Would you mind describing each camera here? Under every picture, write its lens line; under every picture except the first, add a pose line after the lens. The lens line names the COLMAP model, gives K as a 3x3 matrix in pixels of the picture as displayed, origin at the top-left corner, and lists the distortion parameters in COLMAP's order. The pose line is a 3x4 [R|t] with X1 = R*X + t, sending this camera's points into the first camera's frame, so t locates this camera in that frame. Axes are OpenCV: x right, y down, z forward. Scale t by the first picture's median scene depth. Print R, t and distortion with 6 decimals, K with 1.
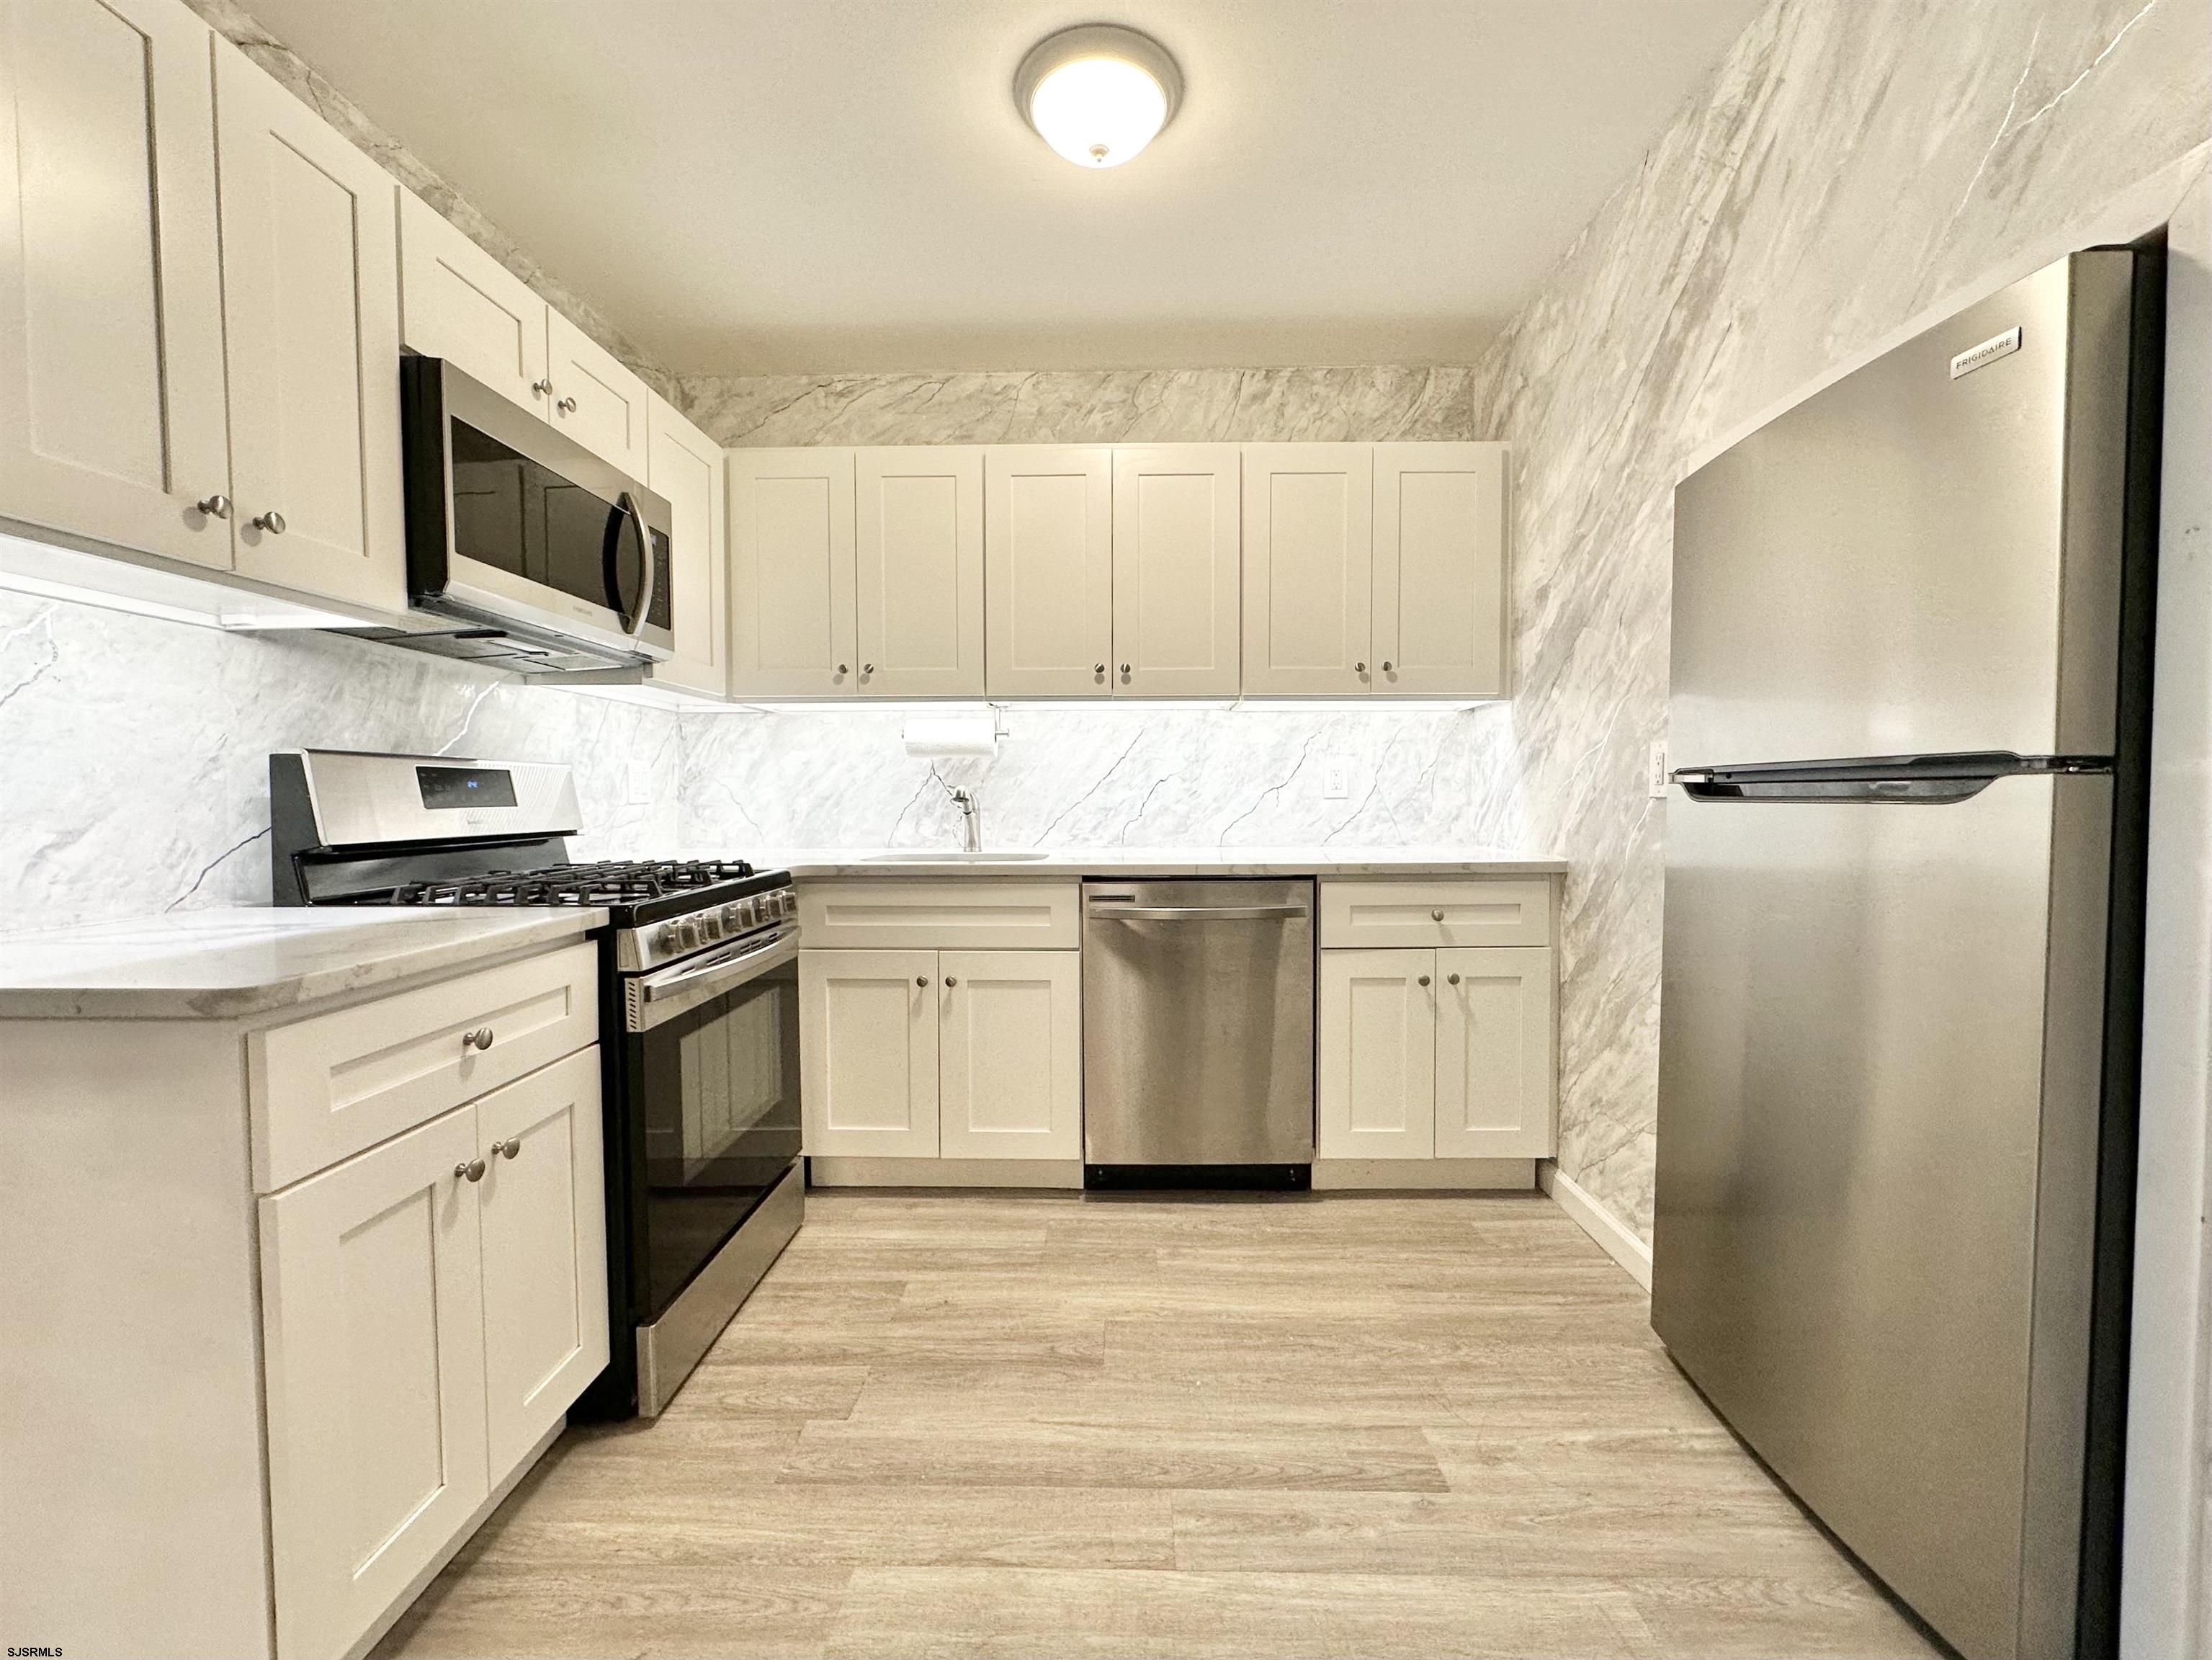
lens RADIAL K [[893.3, 0, 1114.9], [0, 893.3, 834.8], [0, 0, 1]] dist [-0.009534, 0.003353]
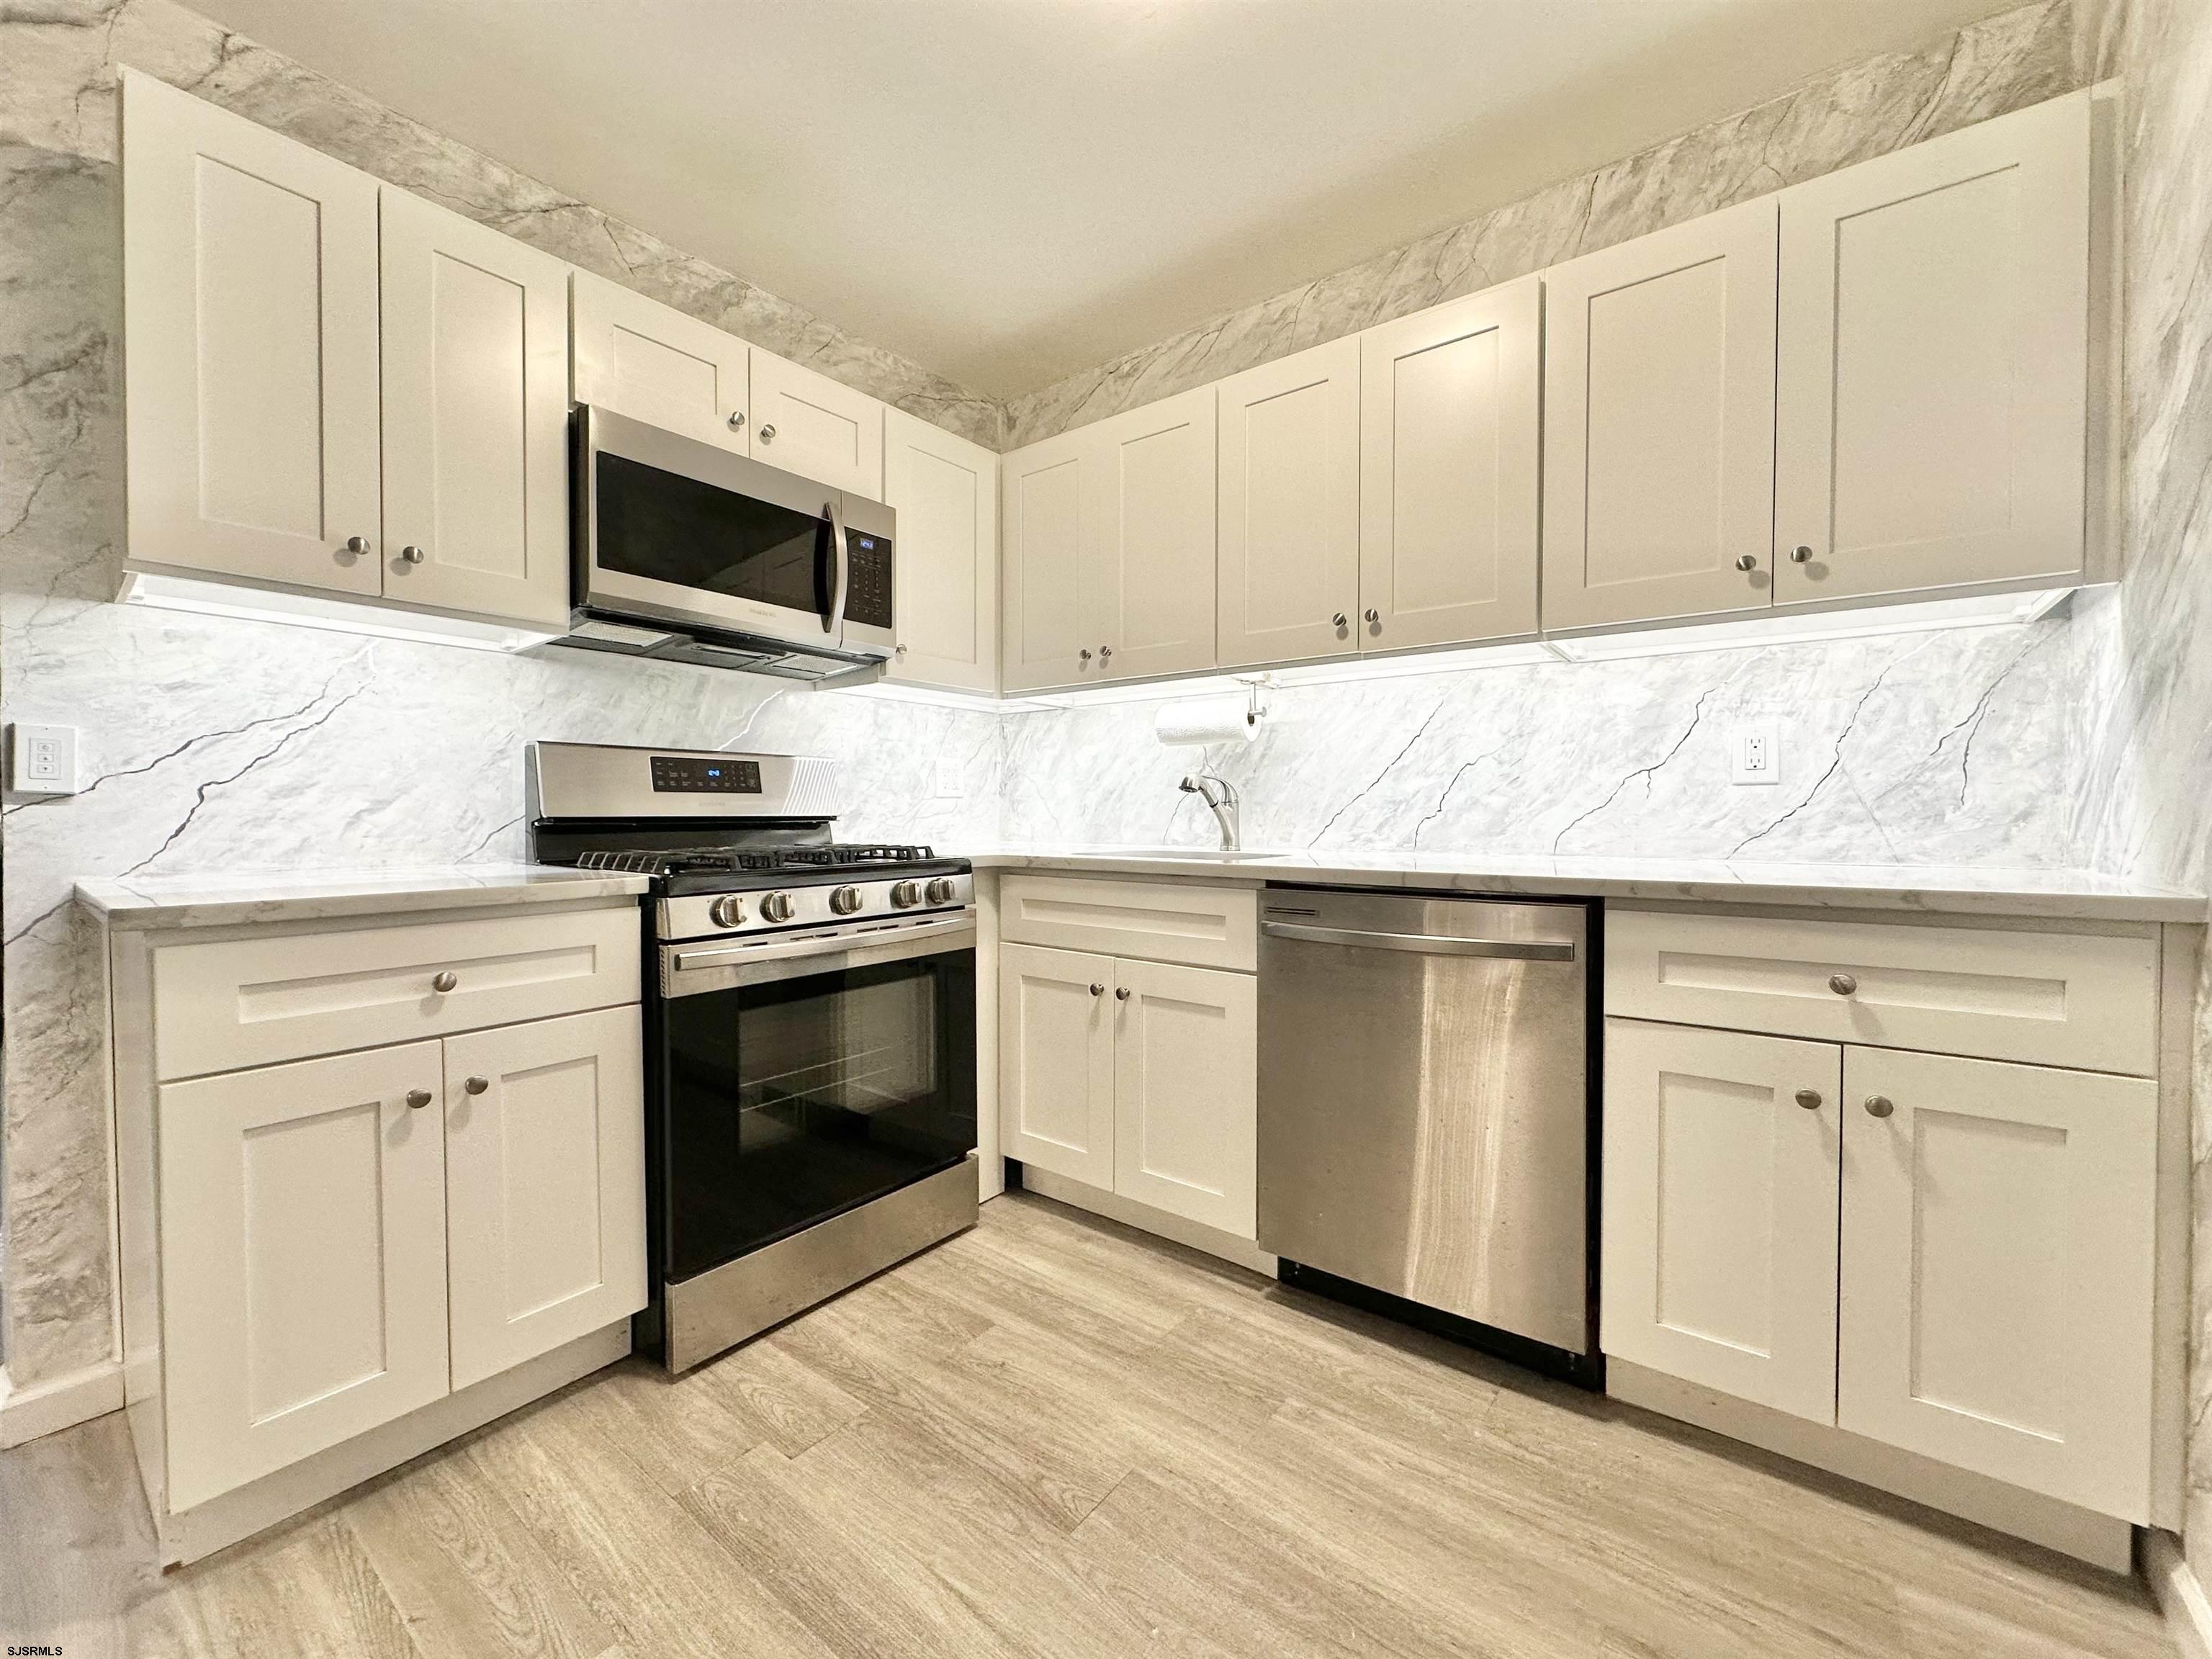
lens RADIAL K [[893.2, 0, 1104.0], [0, 893.2, 825.7], [0, 0, 1]] dist [-0.009534, 0.003353]
pose [[0.810027, 0.012103, -0.586267, 0.312835], [-0.027537, 0.999469, -0.017413, 0.015376], [0.585745, 0.030249, 0.809931, 0.288636]]
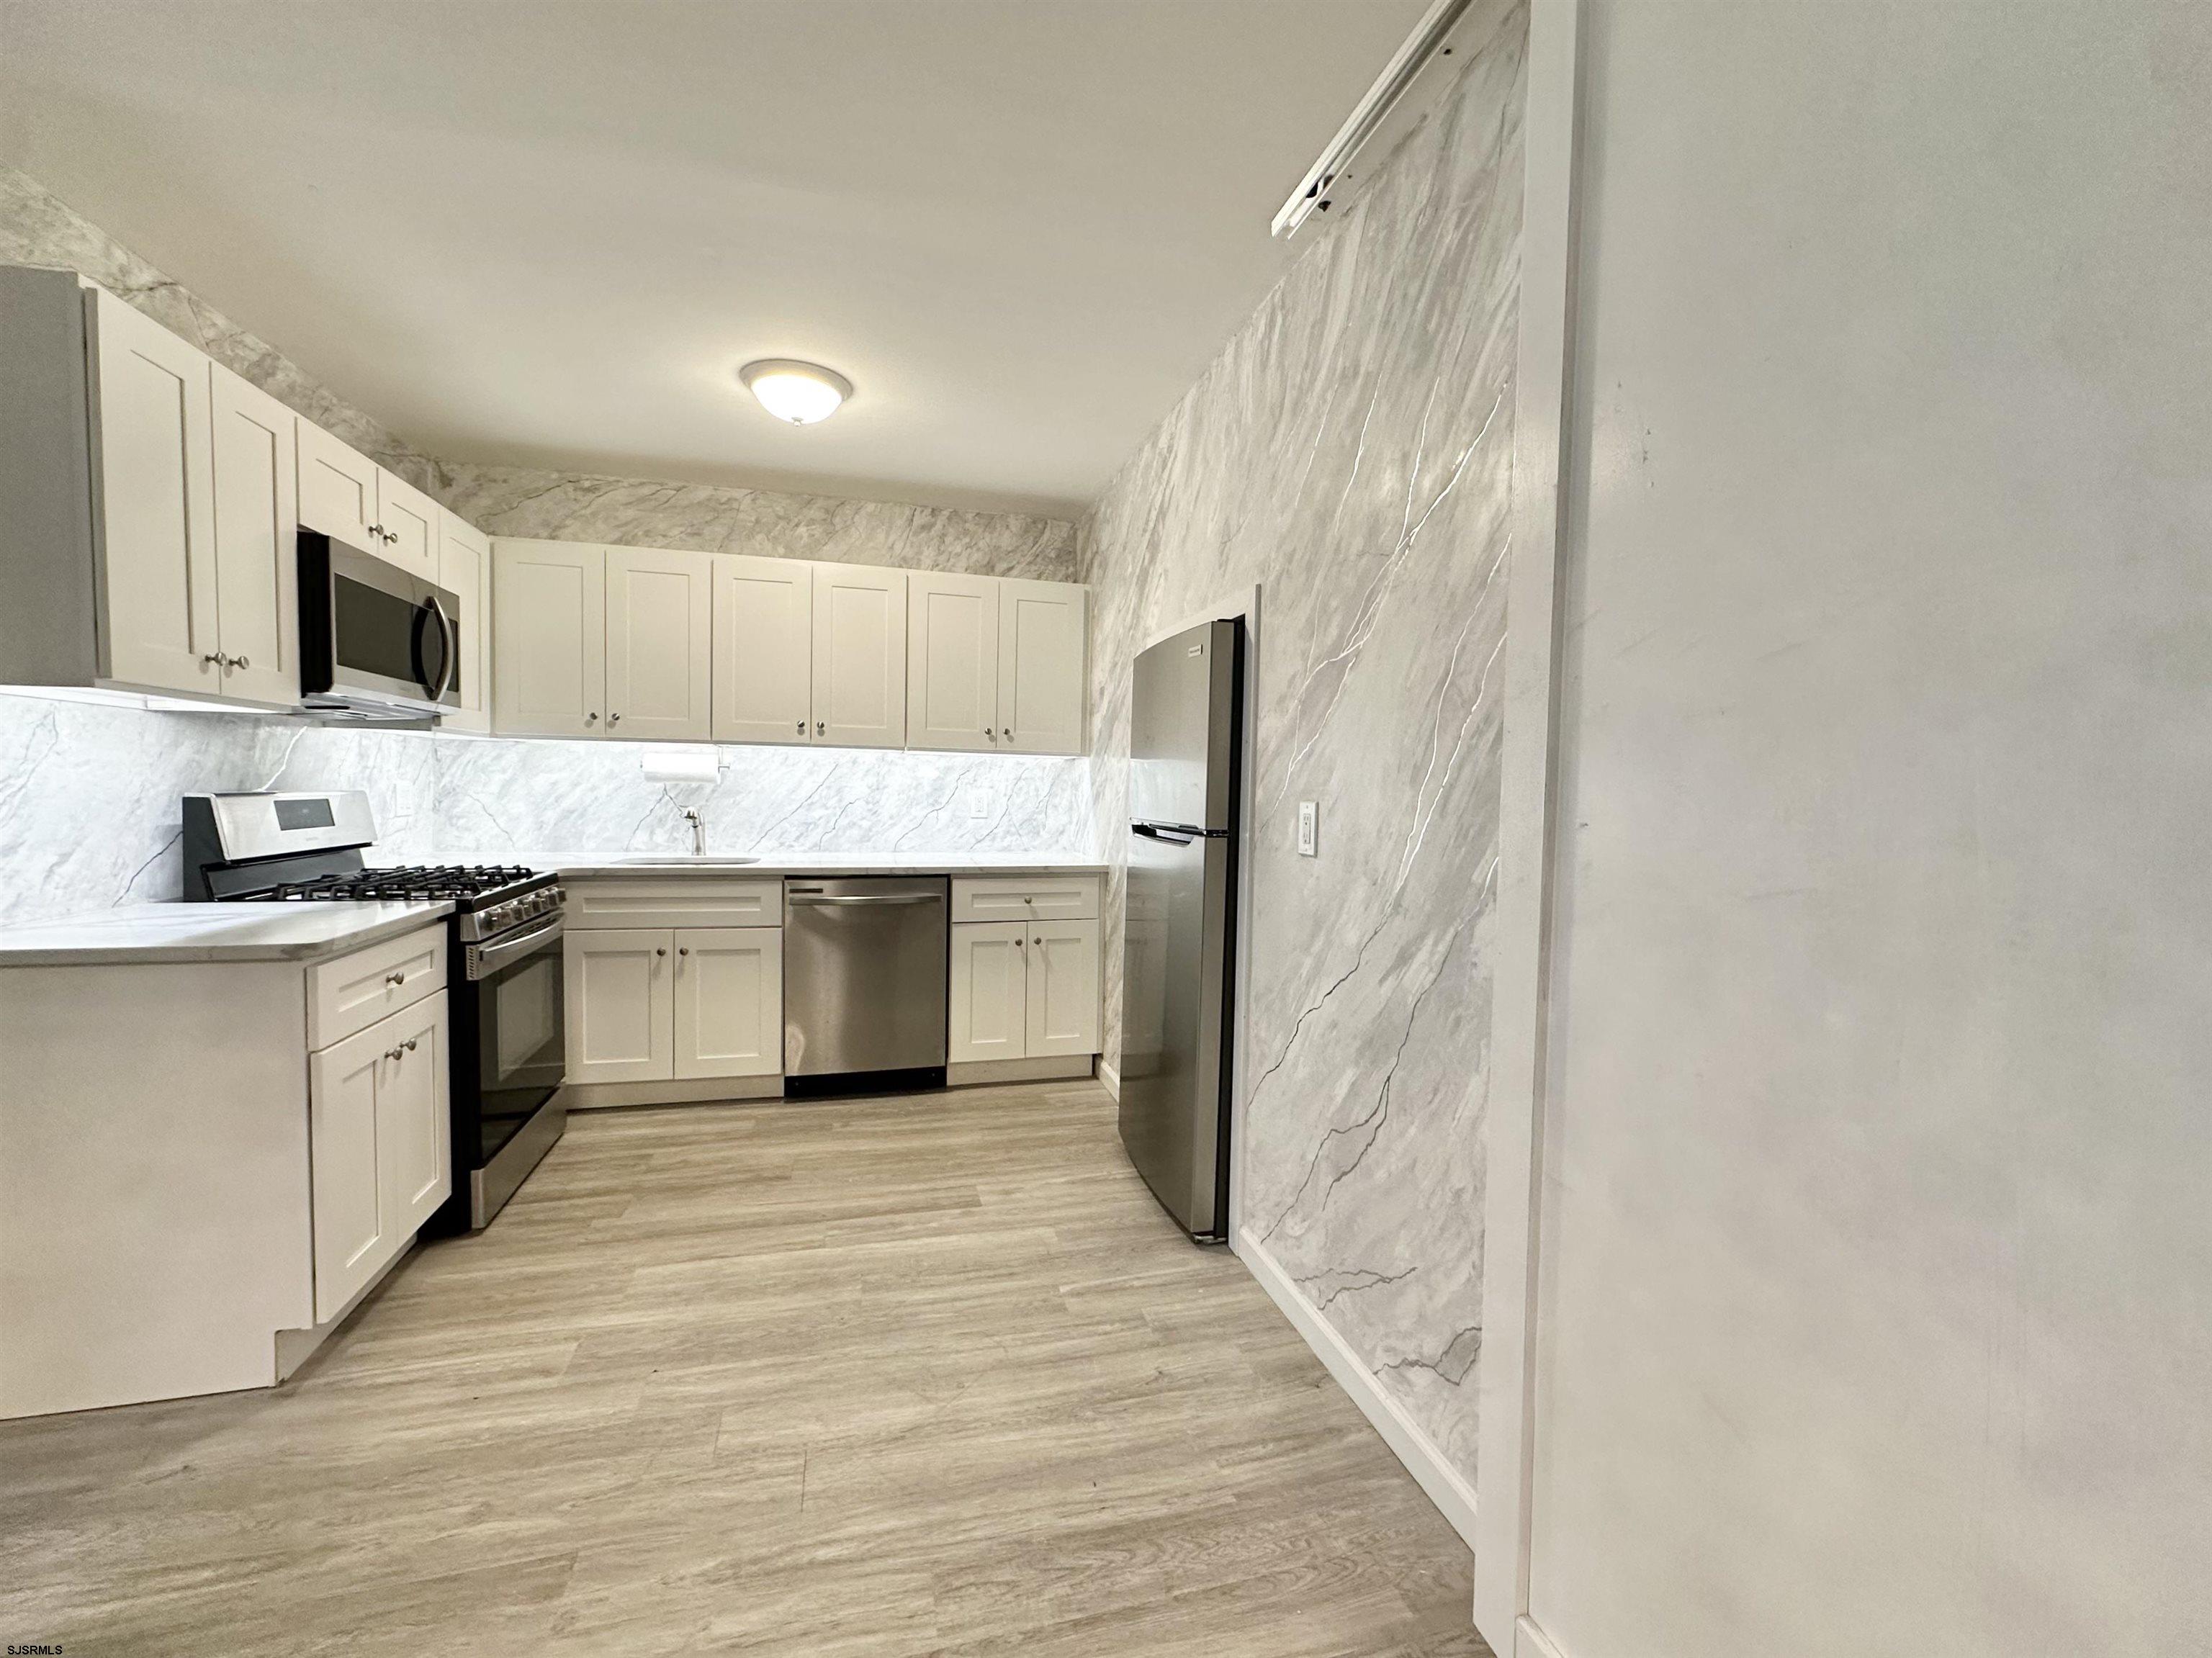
lens RADIAL K [[893.1, 0, 1100.9], [0, 893.1, 827.8], [0, 0, 1]] dist [-0.009534, 0.003353]
pose [[0.959731, 0.010510, 0.280723, 0.048238], [-0.011469, 0.999933, 0.001774, -0.038846], [-0.280686, -0.004922, 0.959787, -0.514632]]
